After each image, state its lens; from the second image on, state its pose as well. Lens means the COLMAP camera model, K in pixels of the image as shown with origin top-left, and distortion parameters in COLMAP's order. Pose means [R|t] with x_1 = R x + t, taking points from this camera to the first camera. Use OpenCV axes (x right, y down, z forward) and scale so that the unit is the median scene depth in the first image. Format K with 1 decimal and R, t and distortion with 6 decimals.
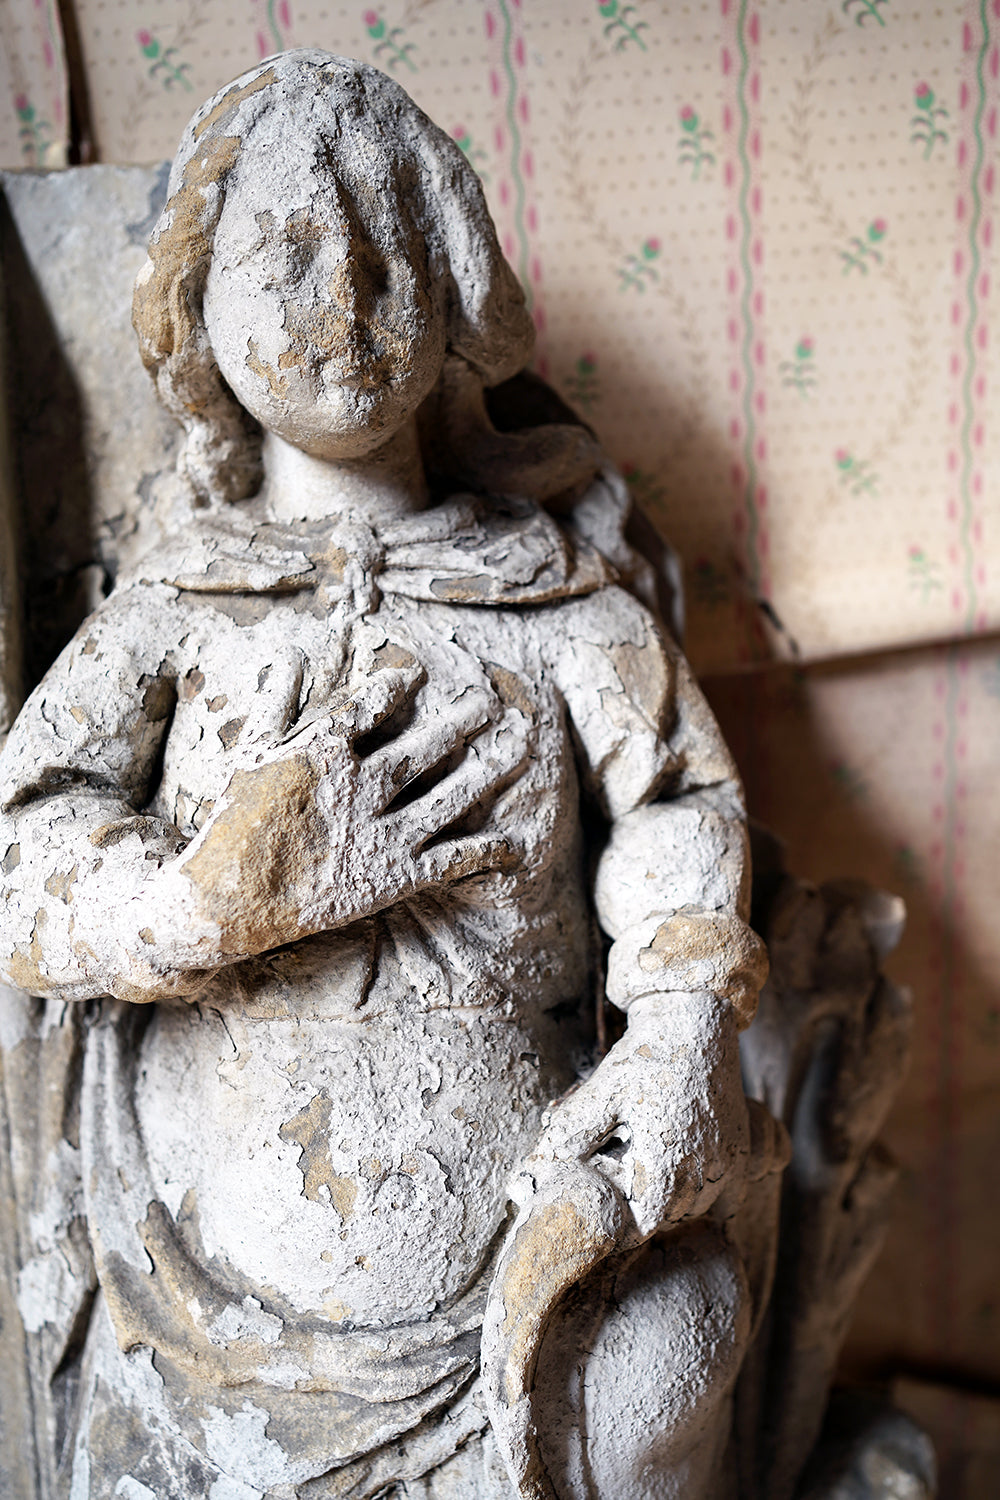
lens RADIAL K [[1504.6, 0, 517.8], [0, 1504.6, 760.6], [0, 0, 1]] dist [0.020202, 0.000000]
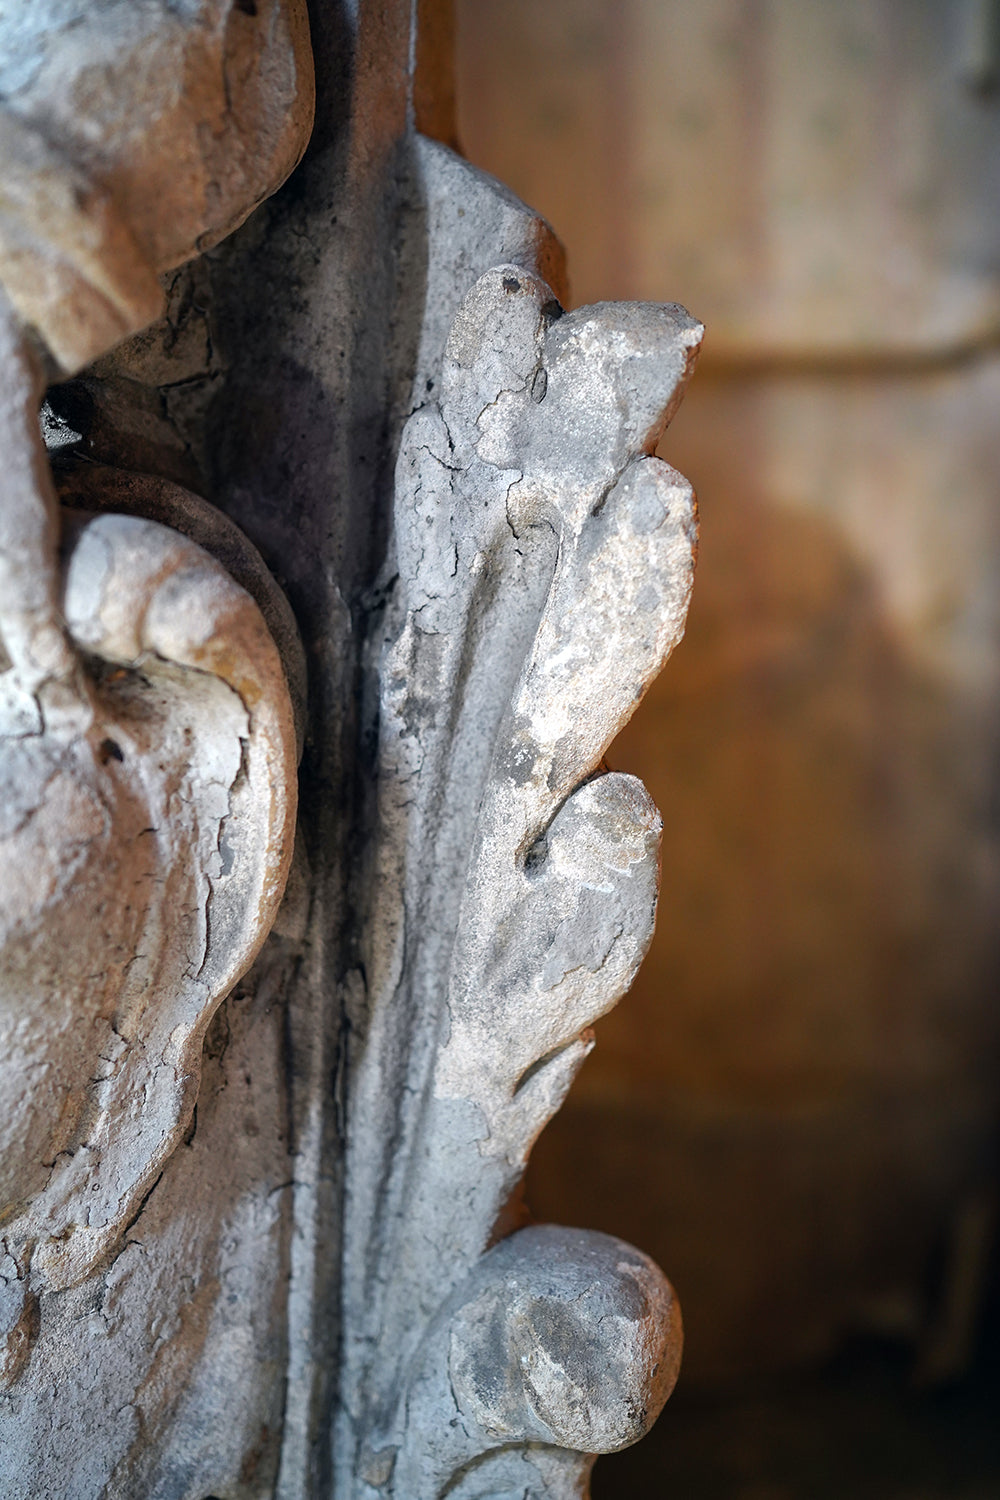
lens RADIAL K [[1504.6, 0, 492.2], [0, 1504.6, 755.8], [0, 0, 1]] dist [0.020202, 0.000000]
pose [[0.809988, 0.159285, -0.564401, 0.642961], [-0.157221, 0.986157, 0.052682, 0.281724], [0.564979, 0.046064, 0.823818, 0.652254]]
